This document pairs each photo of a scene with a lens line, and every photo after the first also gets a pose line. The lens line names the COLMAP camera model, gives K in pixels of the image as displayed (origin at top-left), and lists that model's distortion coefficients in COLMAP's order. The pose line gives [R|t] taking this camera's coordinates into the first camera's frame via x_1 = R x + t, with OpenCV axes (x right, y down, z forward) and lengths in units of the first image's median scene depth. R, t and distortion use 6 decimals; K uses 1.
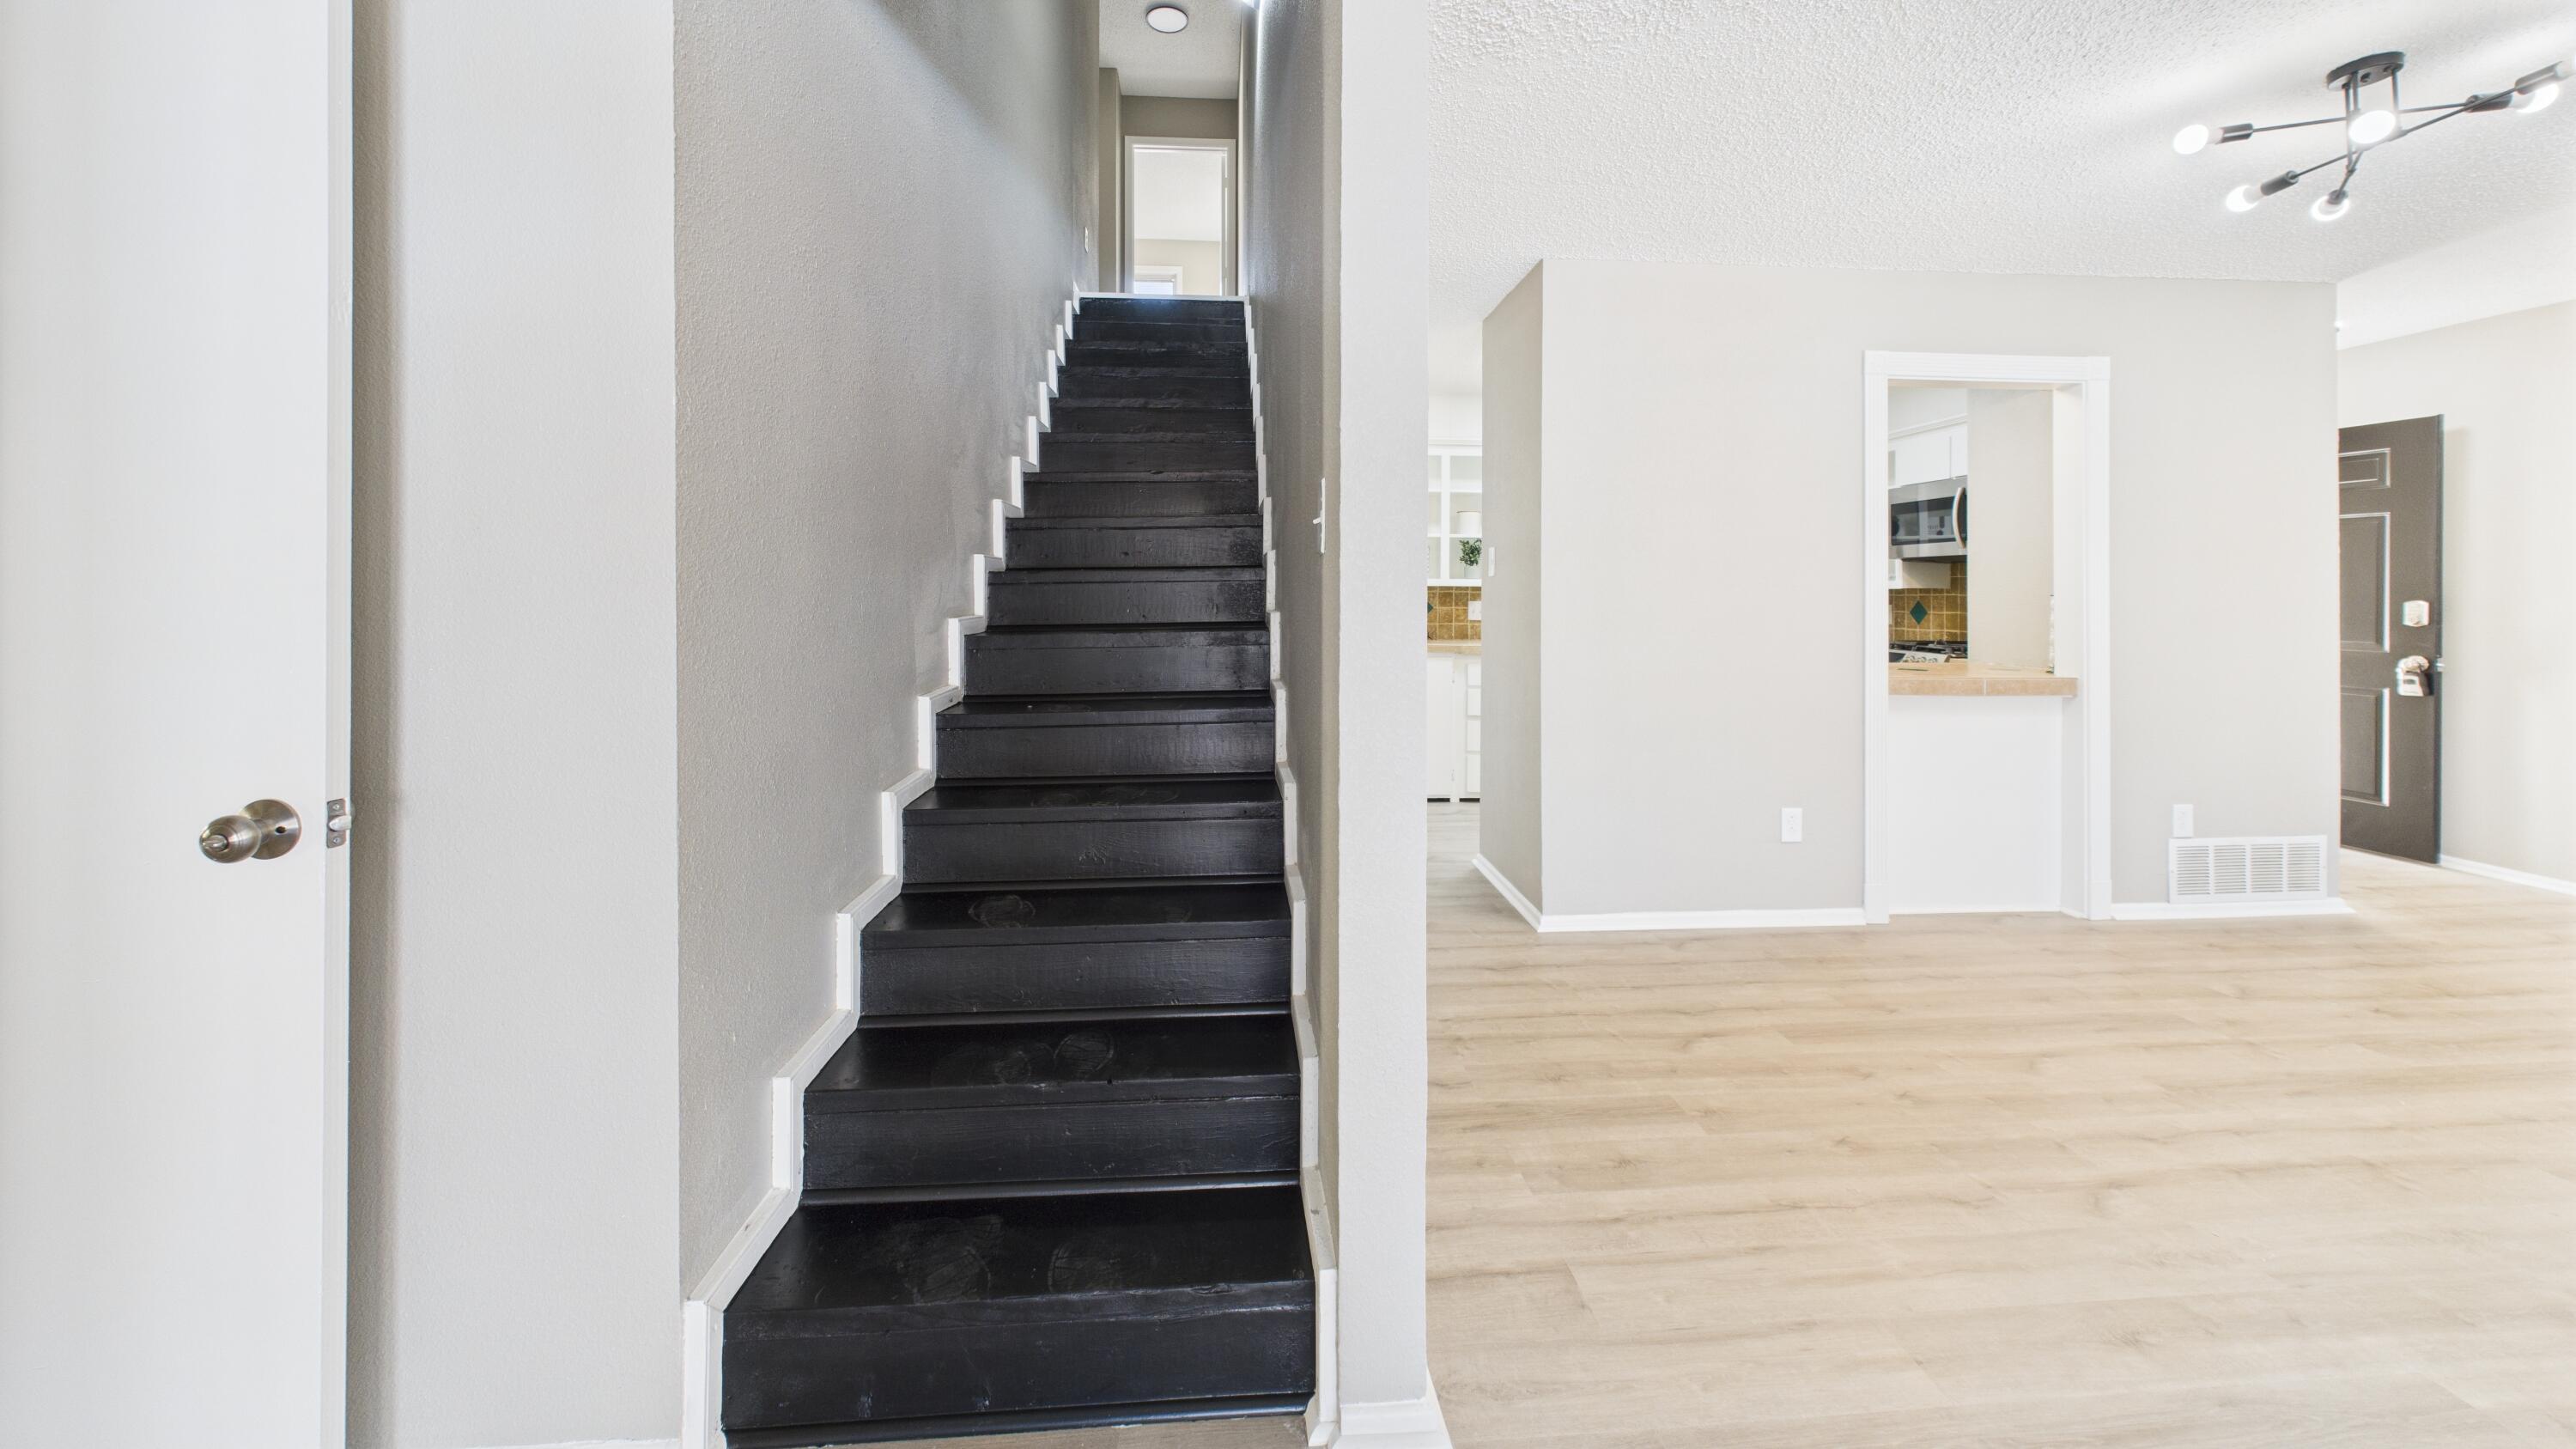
lens RADIAL K [[947.2, 0, 1279.4], [0, 947.2, 613.4], [0, 0, 1]] dist [-0.000022, 0.000289]
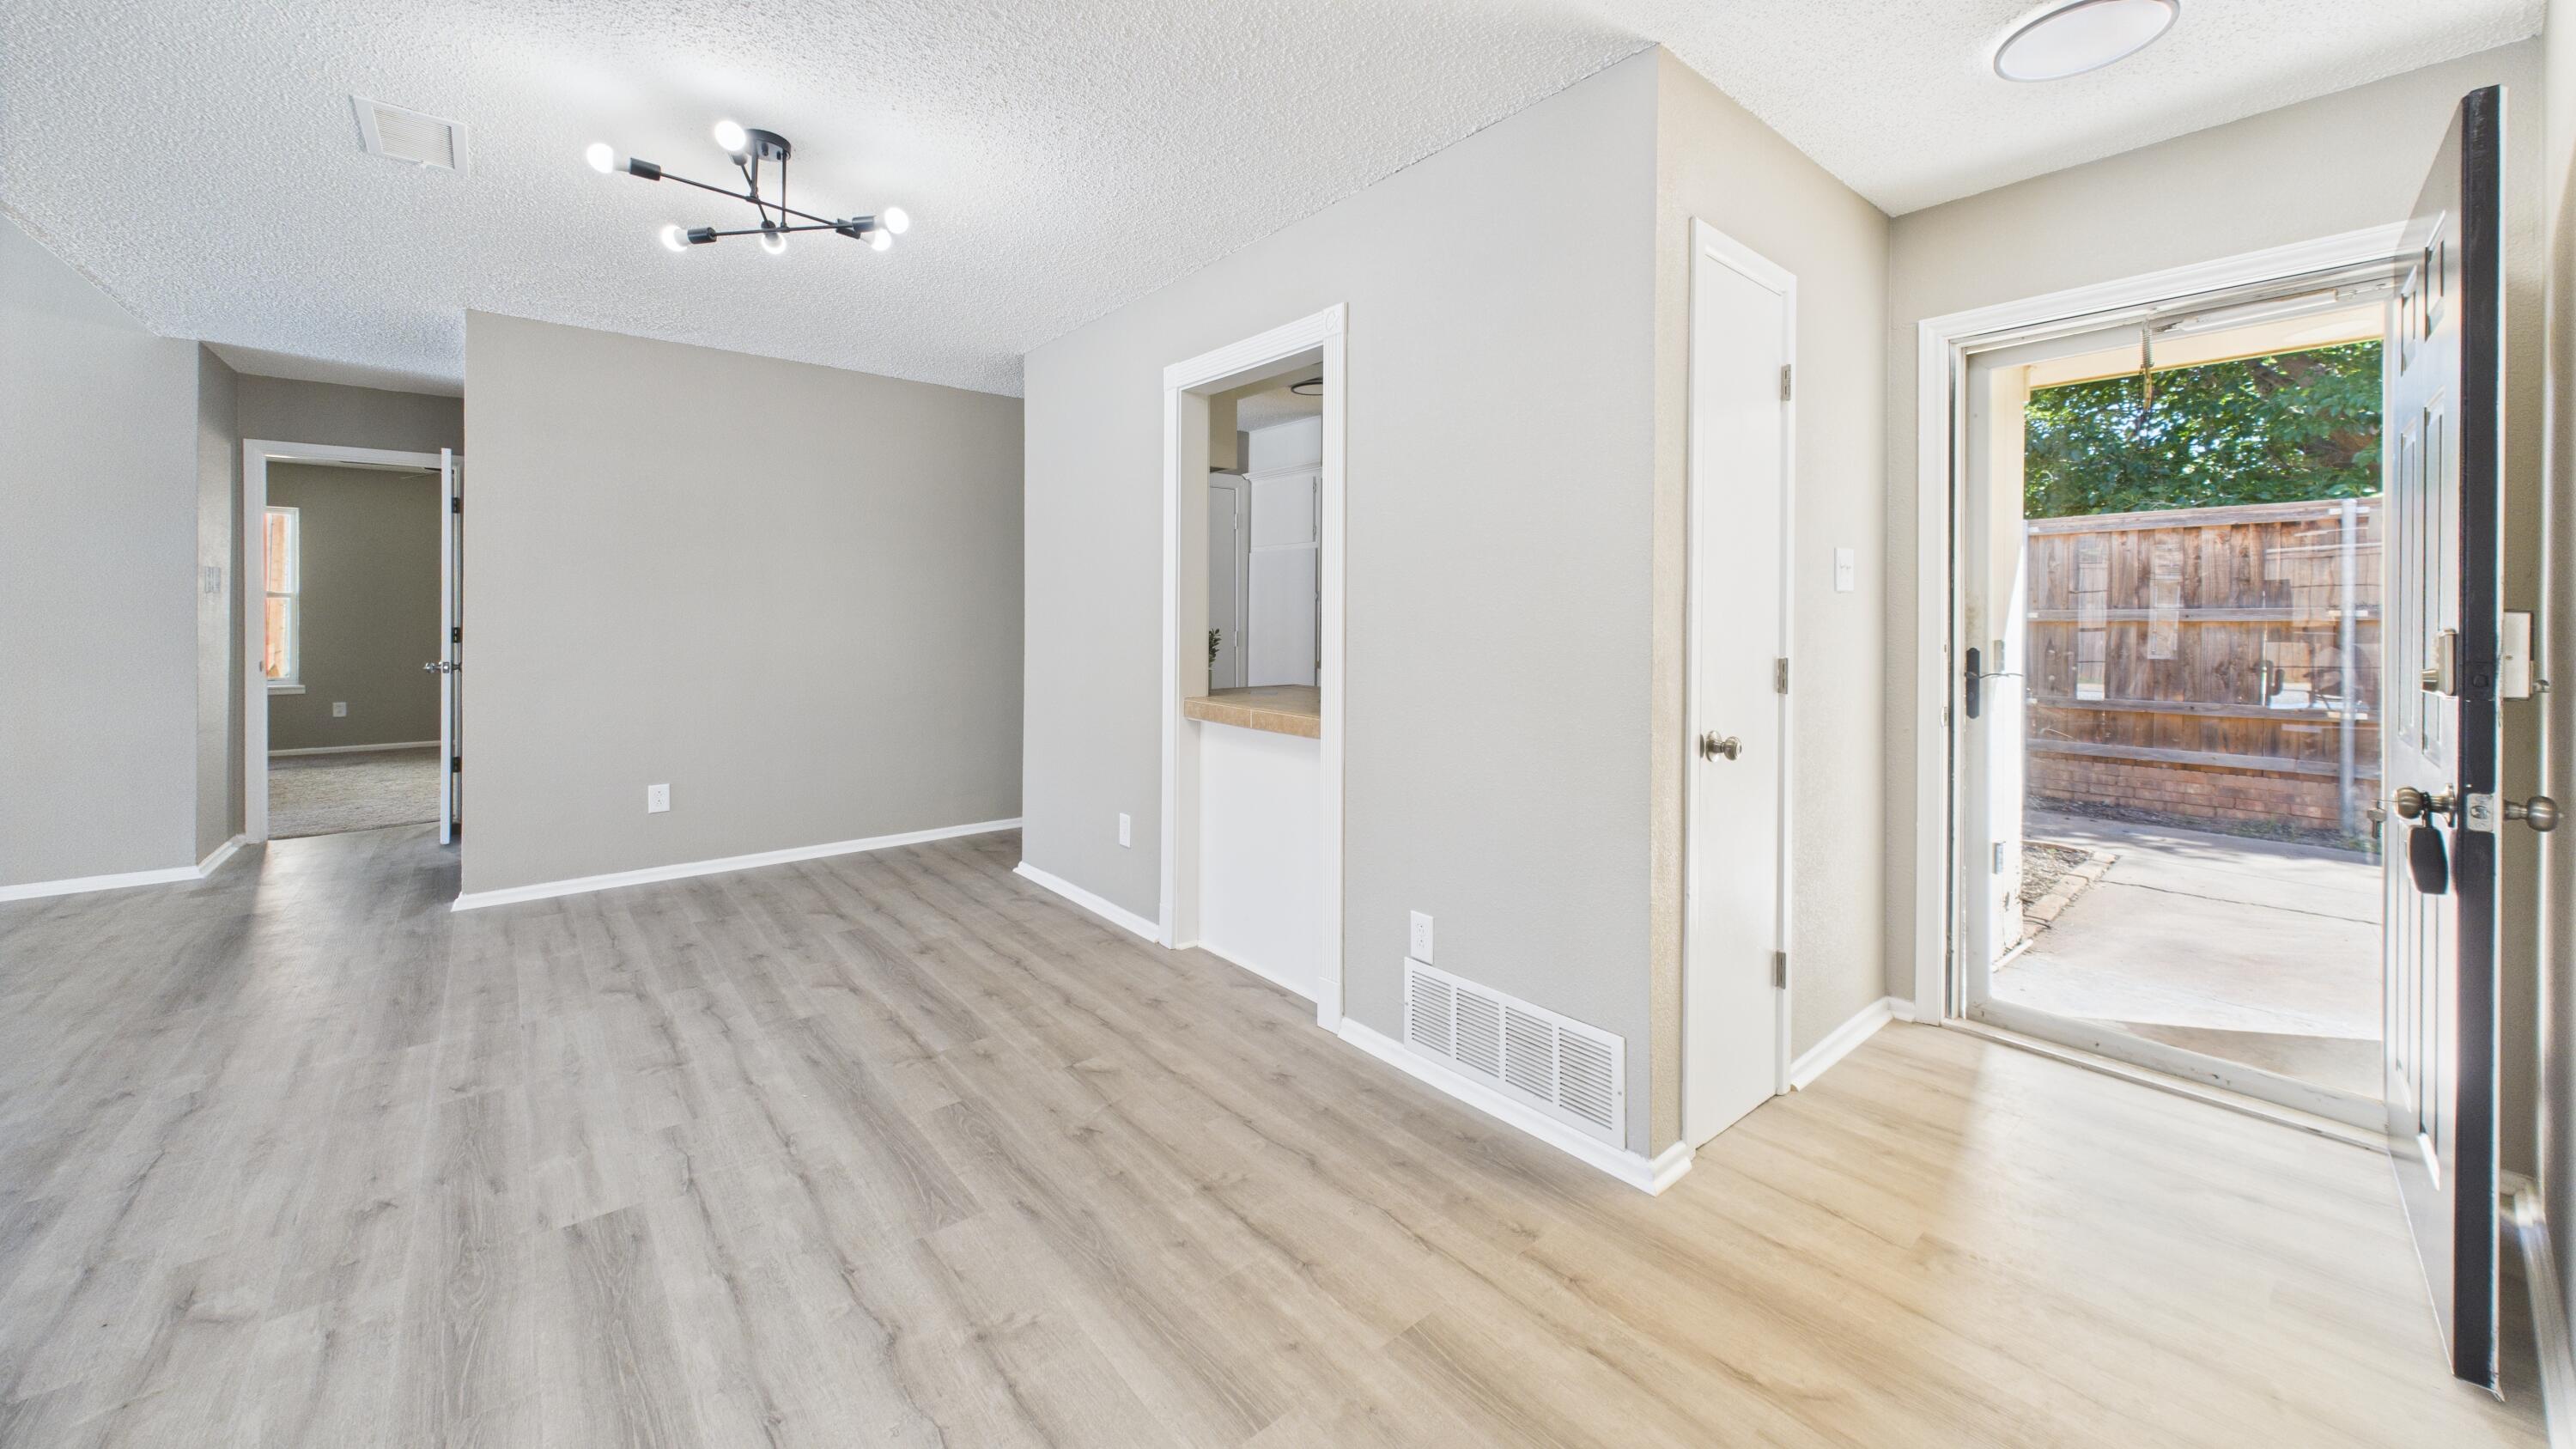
lens RADIAL K [[947.2, 0, 1279.4], [0, 947.2, 626.1], [0, 0, 1]] dist [-0.000022, 0.000289]
pose [[0.580980, 0.008524, -0.813873, 1.454273], [-0.027446, 0.999582, -0.009123, 0.000926], [0.813455, 0.027638, 0.580971, 0.505114]]
